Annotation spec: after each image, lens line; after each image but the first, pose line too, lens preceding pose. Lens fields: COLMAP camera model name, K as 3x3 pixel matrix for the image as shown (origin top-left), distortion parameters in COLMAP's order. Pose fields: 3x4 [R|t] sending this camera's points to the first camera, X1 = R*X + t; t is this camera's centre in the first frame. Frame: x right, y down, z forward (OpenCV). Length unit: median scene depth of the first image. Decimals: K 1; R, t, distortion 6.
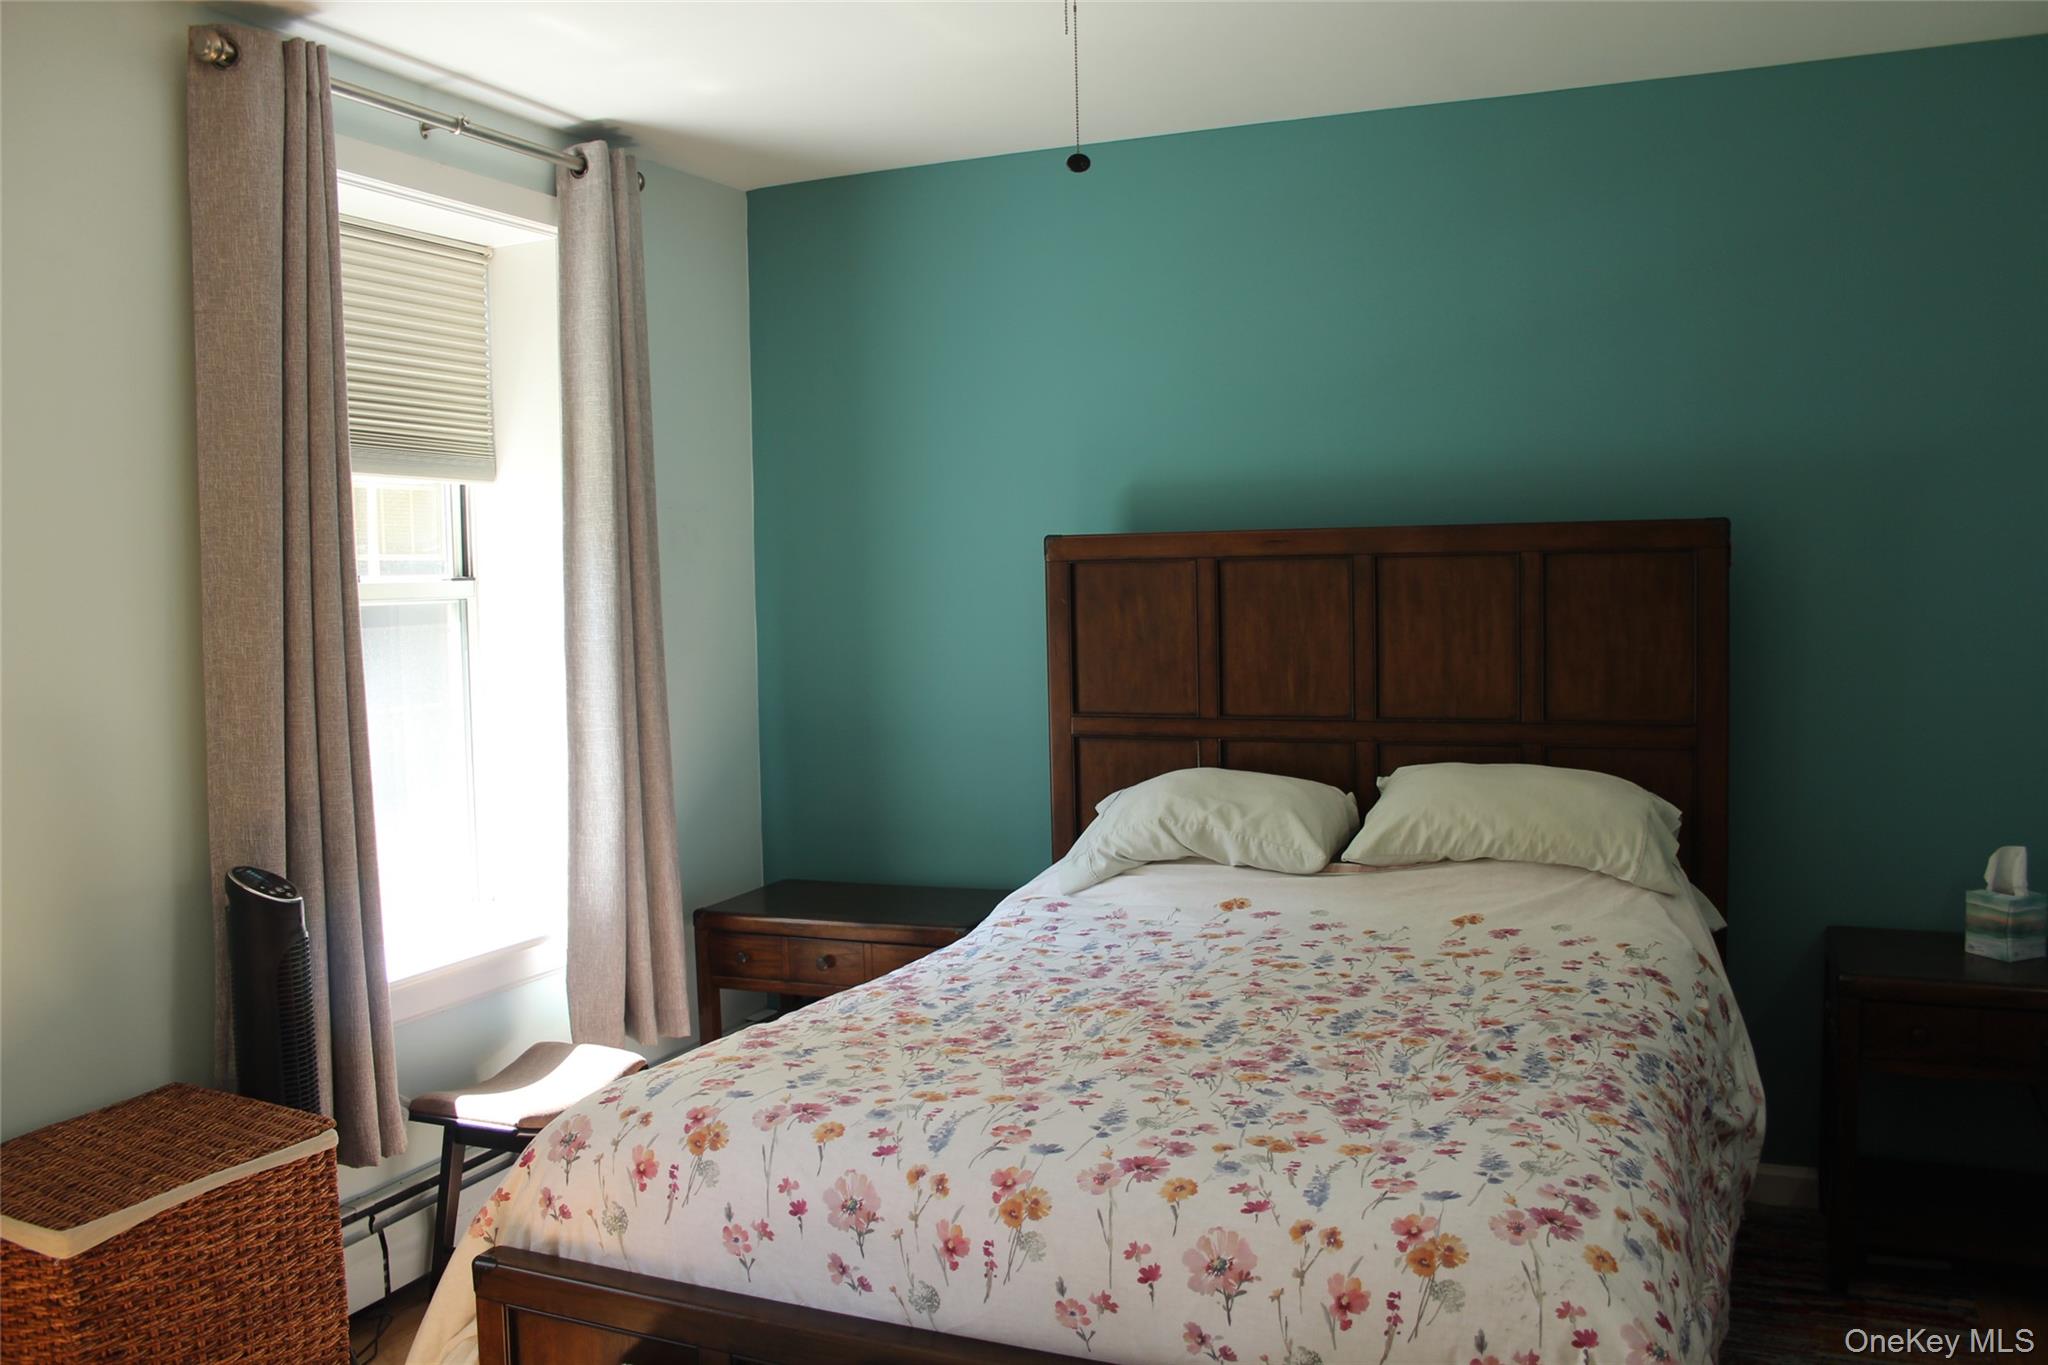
lens RADIAL K [[1667.1, 0, 1019.5], [0, 1667.1, 694.9], [0, 0, 1]] dist [-0.104401, 0.006940]
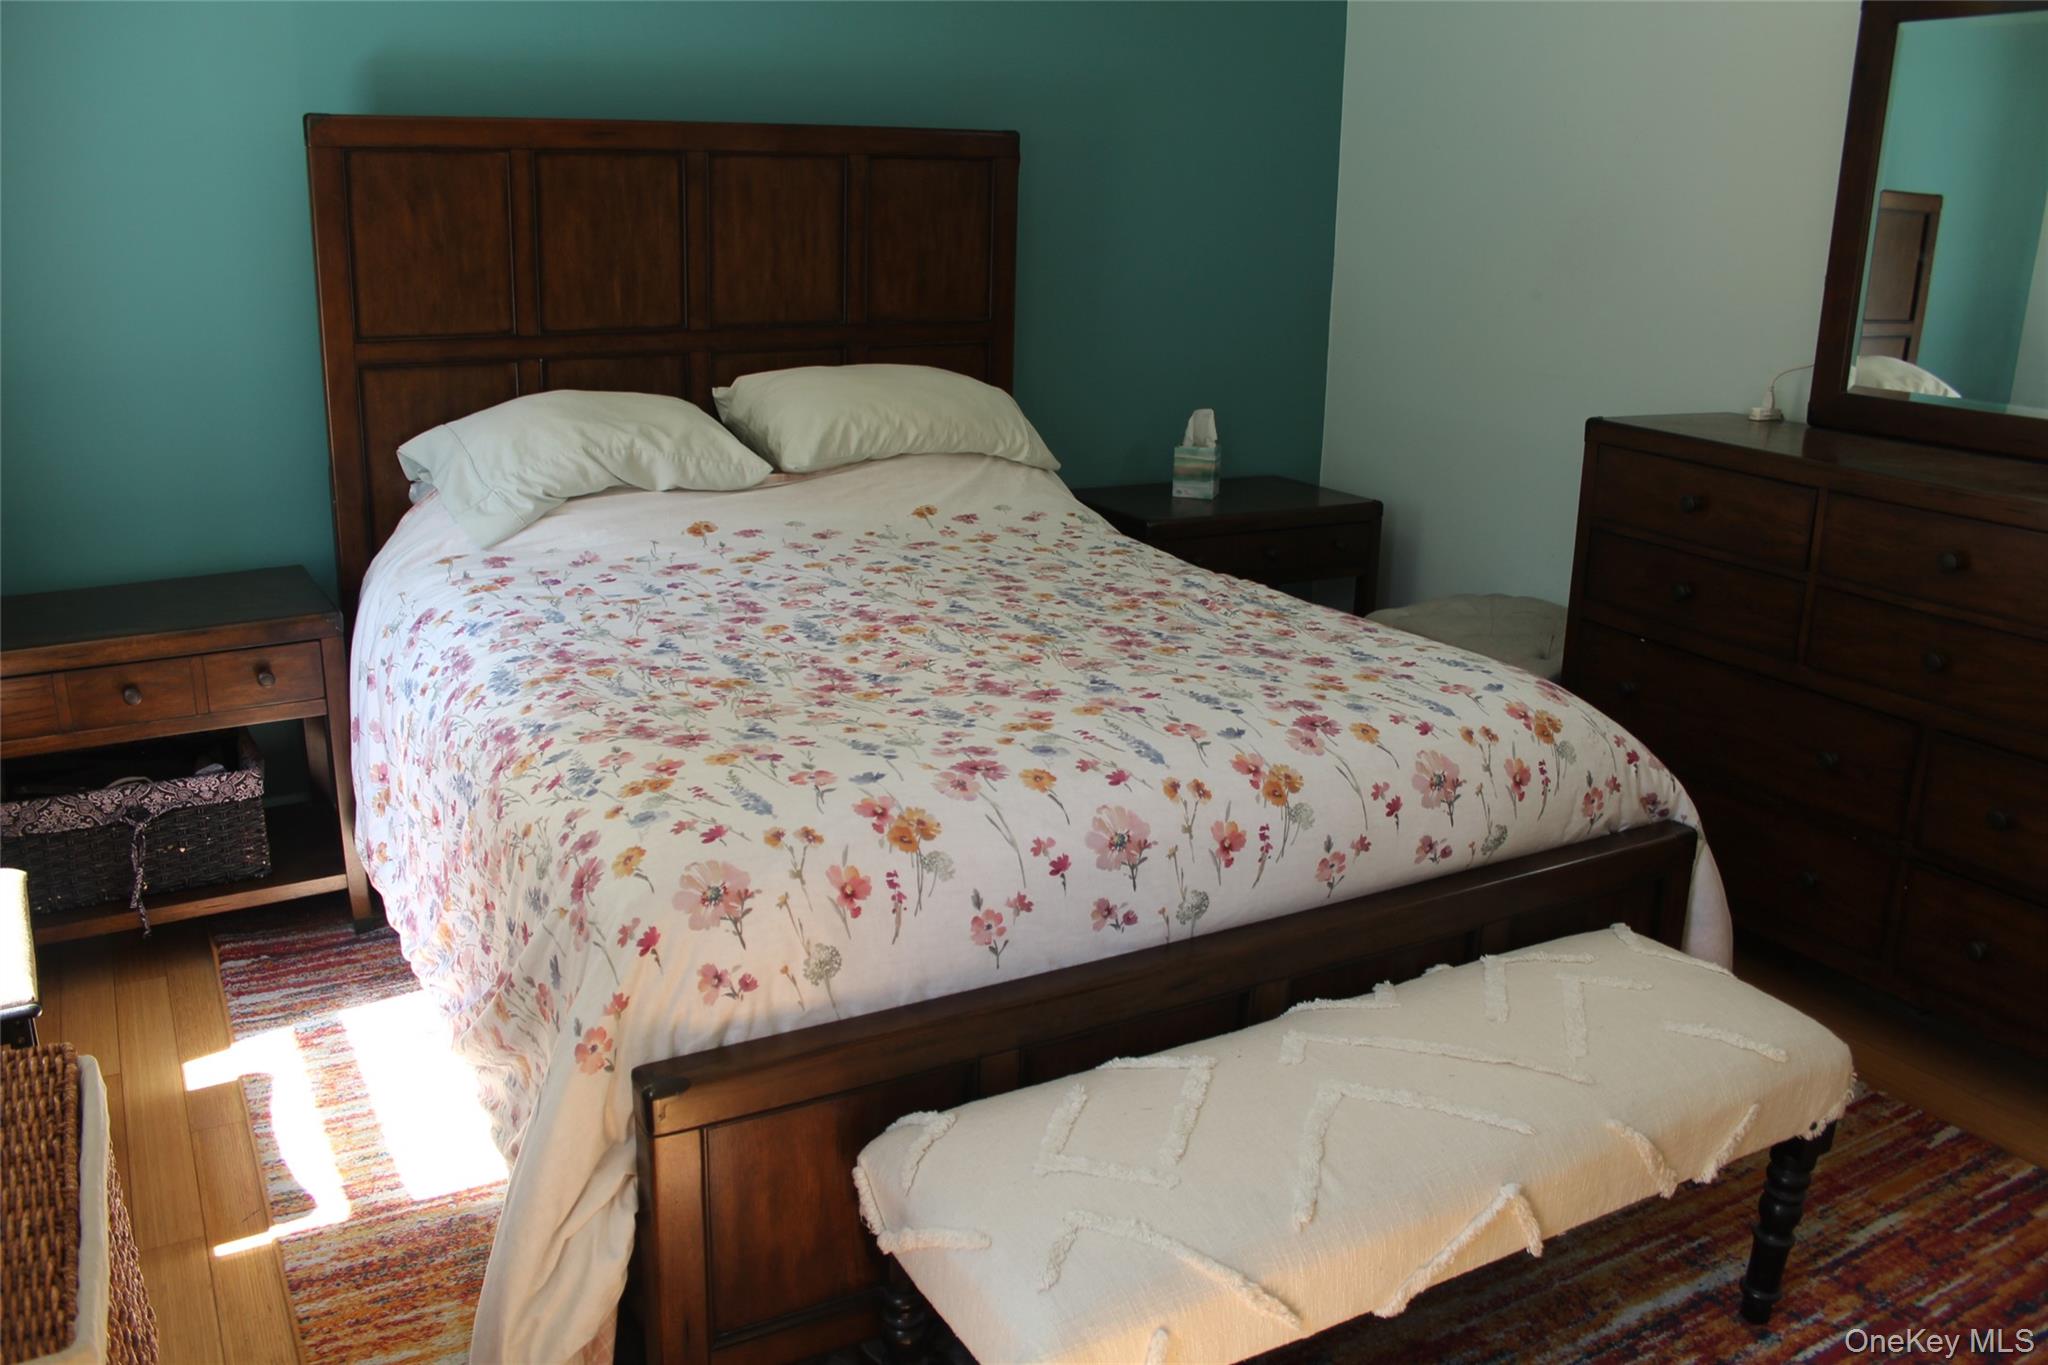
lens RADIAL K [[1619.8, 0, 1018.1], [0, 1619.8, 707.7], [0, 0, 1]] dist [-0.101121, -0.000259]
pose [[0.602597, -0.209025, 0.770186, -0.516414], [0.026508, 0.969799, 0.242459, 0.008428], [-0.797606, -0.125689, 0.589939, 0.323291]]
